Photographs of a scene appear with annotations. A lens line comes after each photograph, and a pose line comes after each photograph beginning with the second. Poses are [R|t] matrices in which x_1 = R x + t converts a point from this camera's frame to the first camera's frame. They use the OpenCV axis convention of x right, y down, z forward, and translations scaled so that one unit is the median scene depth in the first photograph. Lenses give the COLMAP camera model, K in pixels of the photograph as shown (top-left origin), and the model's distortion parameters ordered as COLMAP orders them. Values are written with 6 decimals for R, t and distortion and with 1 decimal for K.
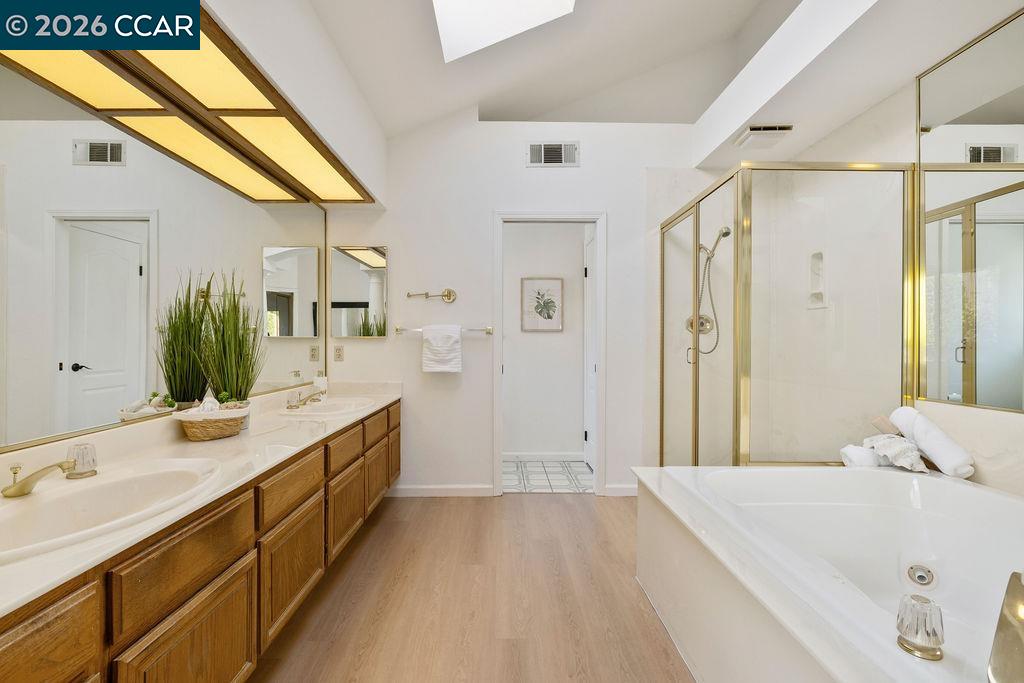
lens RADIAL K [[477.7, 0, 510.4], [0, 477.7, 343.3], [0, 0, 1]] dist [0.004481, 0.000320]
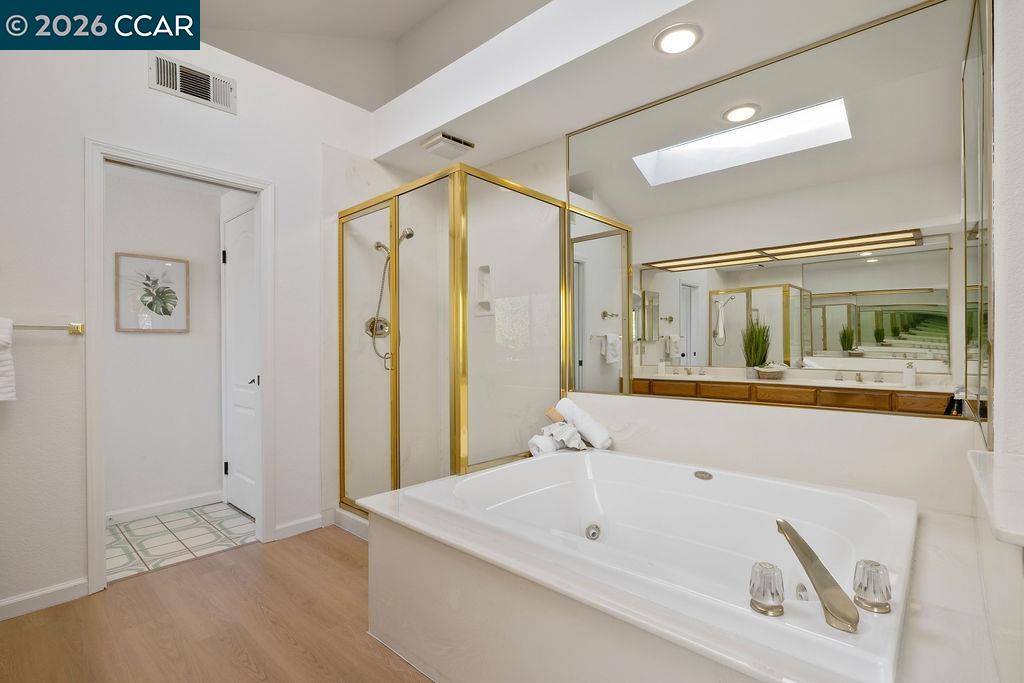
lens RADIAL K [[477.7, 0, 510.4], [0, 477.7, 347.2], [0, 0, 1]] dist [0.004481, 0.000320]
pose [[0.688605, -0.004668, 0.725122, -0.110018], [0.005198, 0.999985, 0.001501, -0.001271], [-0.725118, 0.002735, 0.688619, 0.169151]]
